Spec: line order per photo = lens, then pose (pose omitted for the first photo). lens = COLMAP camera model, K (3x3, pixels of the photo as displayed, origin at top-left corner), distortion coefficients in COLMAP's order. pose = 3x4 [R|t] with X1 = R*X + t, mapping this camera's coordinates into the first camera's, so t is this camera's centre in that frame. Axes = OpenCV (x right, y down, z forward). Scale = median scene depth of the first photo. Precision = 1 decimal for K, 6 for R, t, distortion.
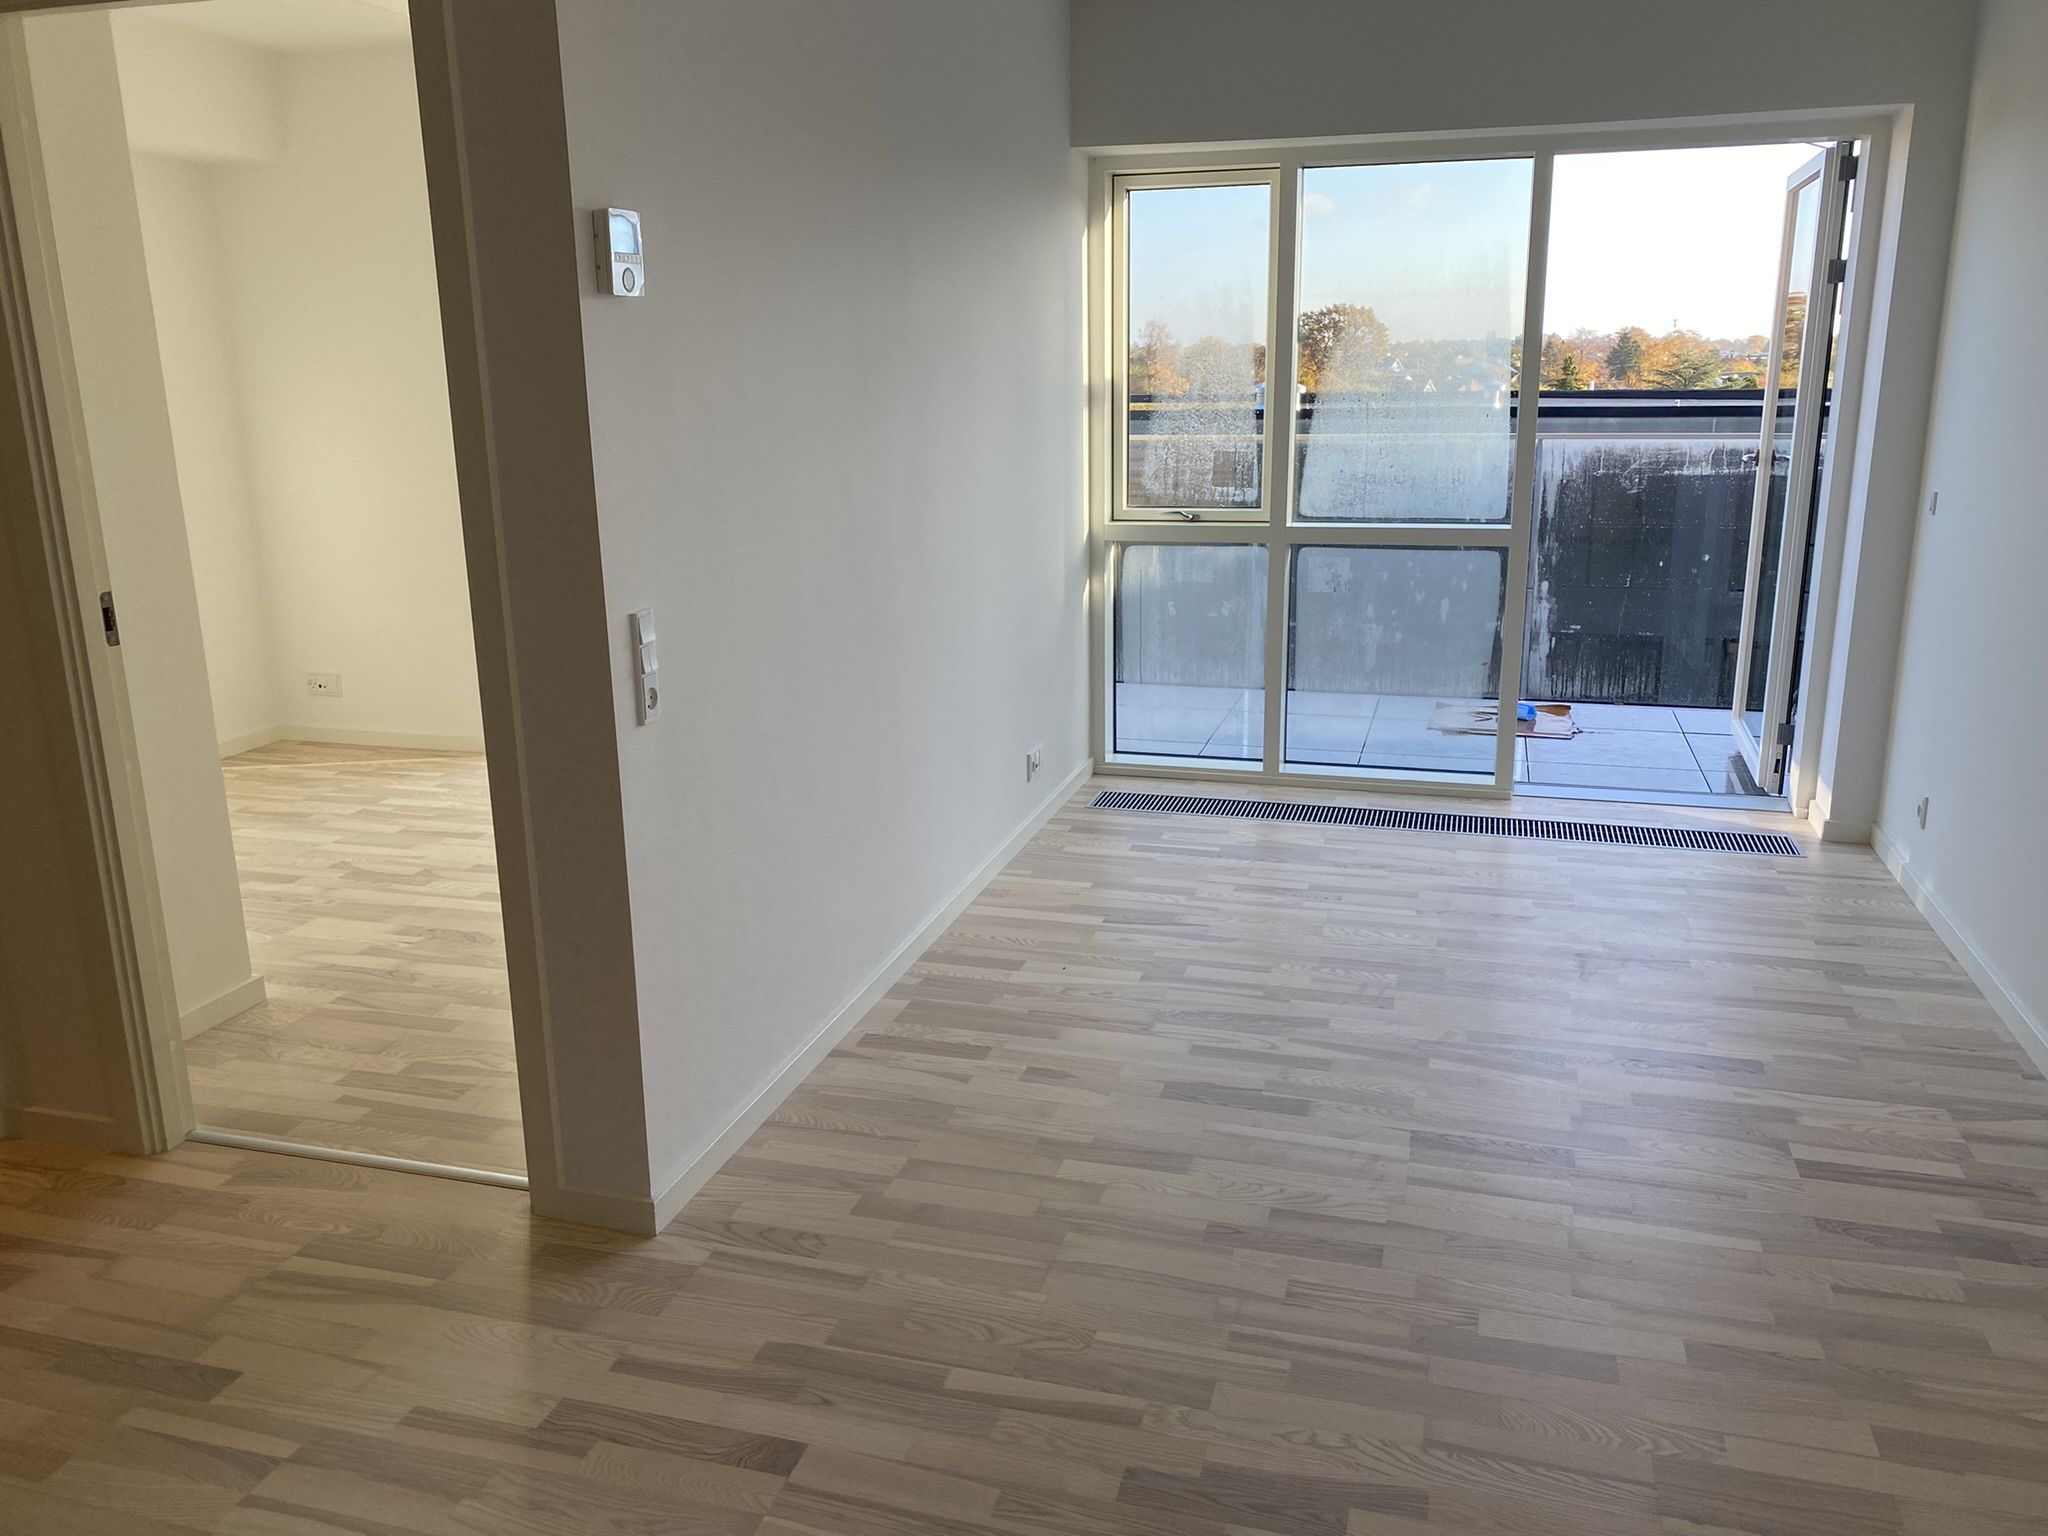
lens RADIAL K [[1546.7, 0, 1024.0], [0, 1546.7, 768.0], [0, 0, 1]] dist [0.024498, 0.002980]
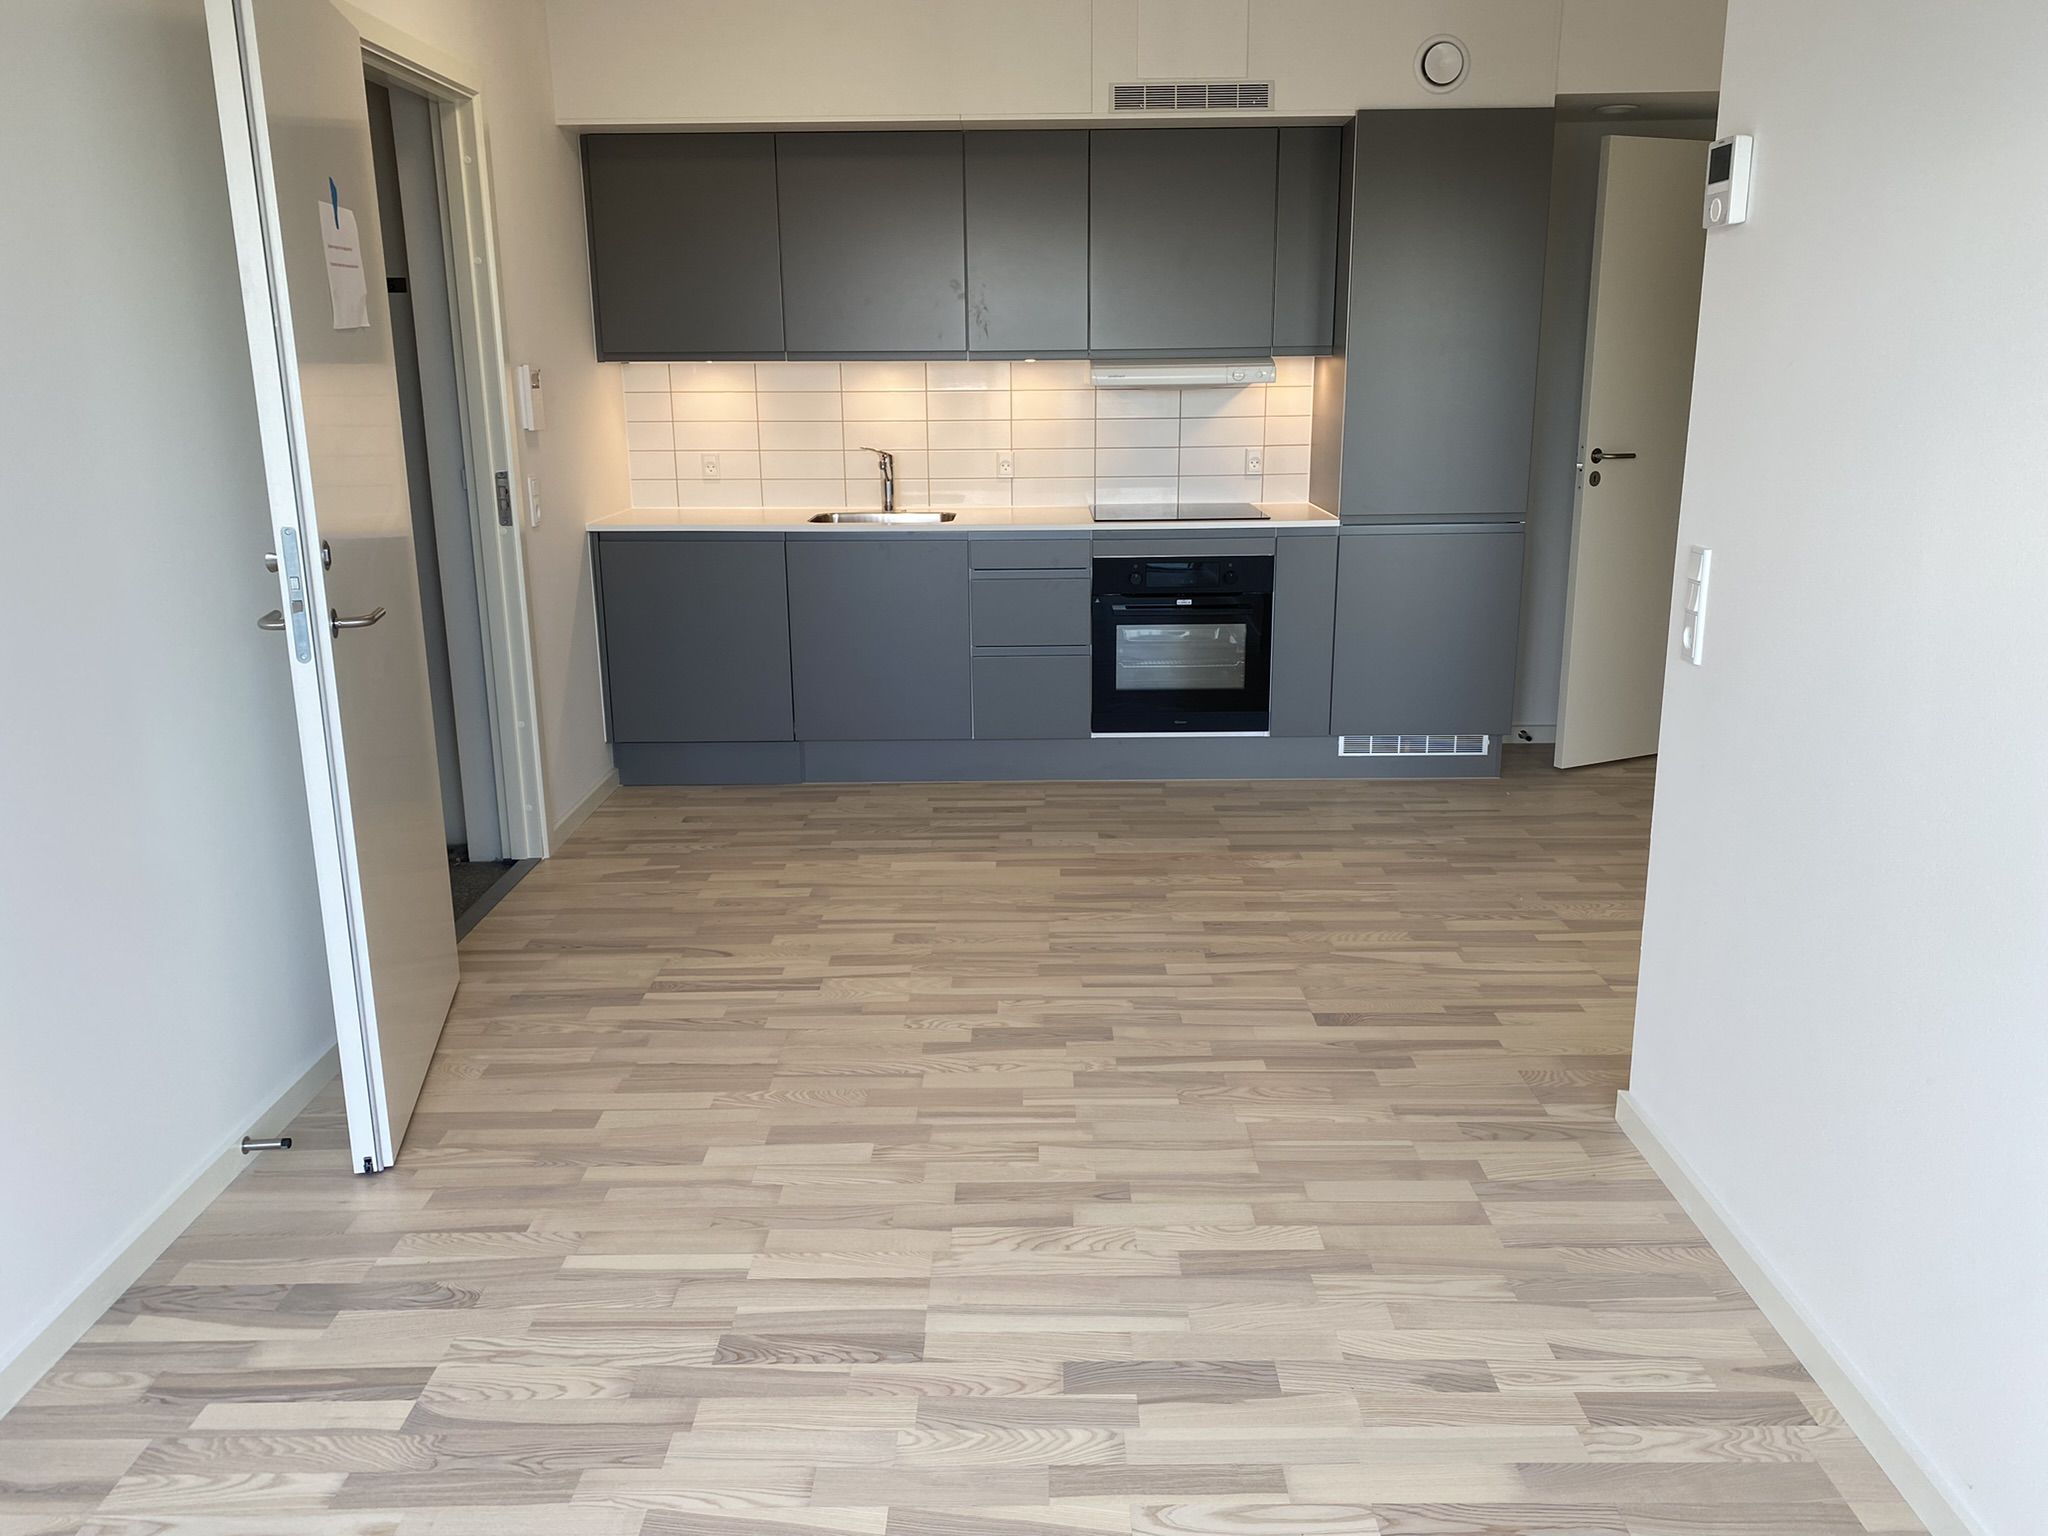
lens RADIAL K [[1546.7, 0, 1024.0], [0, 1546.7, 768.0], [0, 0, 1]] dist [0.024498, 0.002980]
pose [[-0.961037, 0.088744, -0.261787, 0.416402], [-0.054052, 0.868447, 0.492826, -0.417753], [0.271084, 0.487774, -0.829813, 1.669994]]
